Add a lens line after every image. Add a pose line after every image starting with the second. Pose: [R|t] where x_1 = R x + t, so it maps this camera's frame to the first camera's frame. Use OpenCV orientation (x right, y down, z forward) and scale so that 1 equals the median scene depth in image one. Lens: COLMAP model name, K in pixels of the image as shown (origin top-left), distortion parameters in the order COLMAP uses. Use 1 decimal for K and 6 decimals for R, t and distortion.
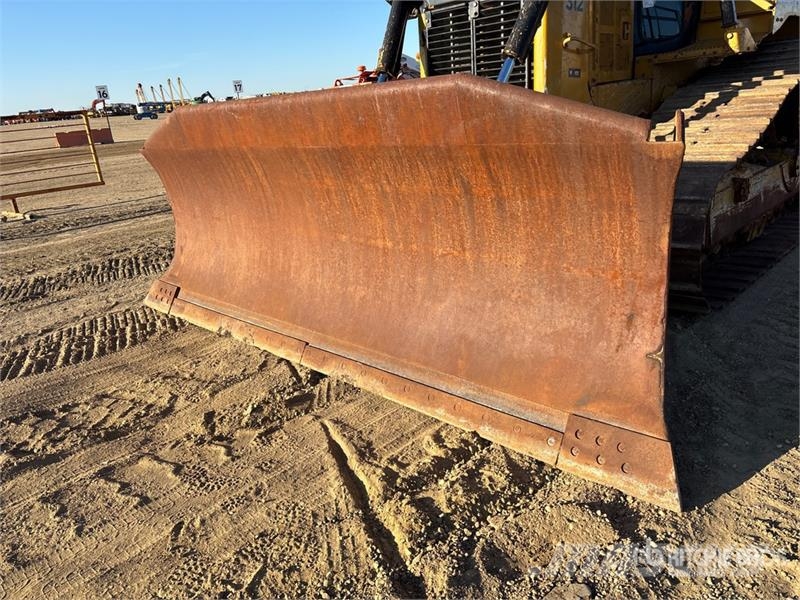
lens RADIAL K [[606.3, 0, 396.9], [0, 606.3, 300.1], [0, 0, 1]] dist [0.056166, -0.063237]
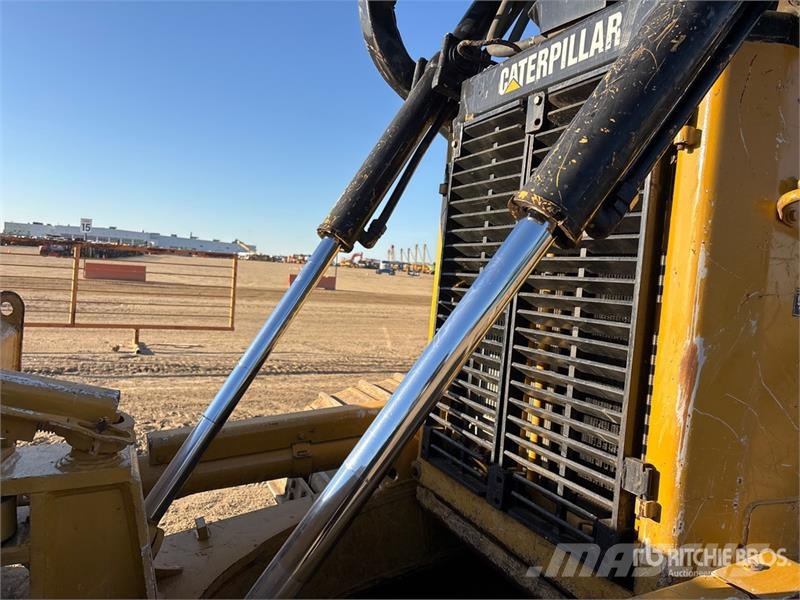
lens RADIAL K [[606.3, 0, 396.9], [0, 606.3, 300.1], [0, 0, 1]] dist [0.056166, -0.063237]
pose [[0.920914, 0.160935, -0.354989, 0.077674], [-0.251636, 0.941021, -0.226181, -0.095552], [0.297651, 0.297621, 0.907097, 0.249939]]
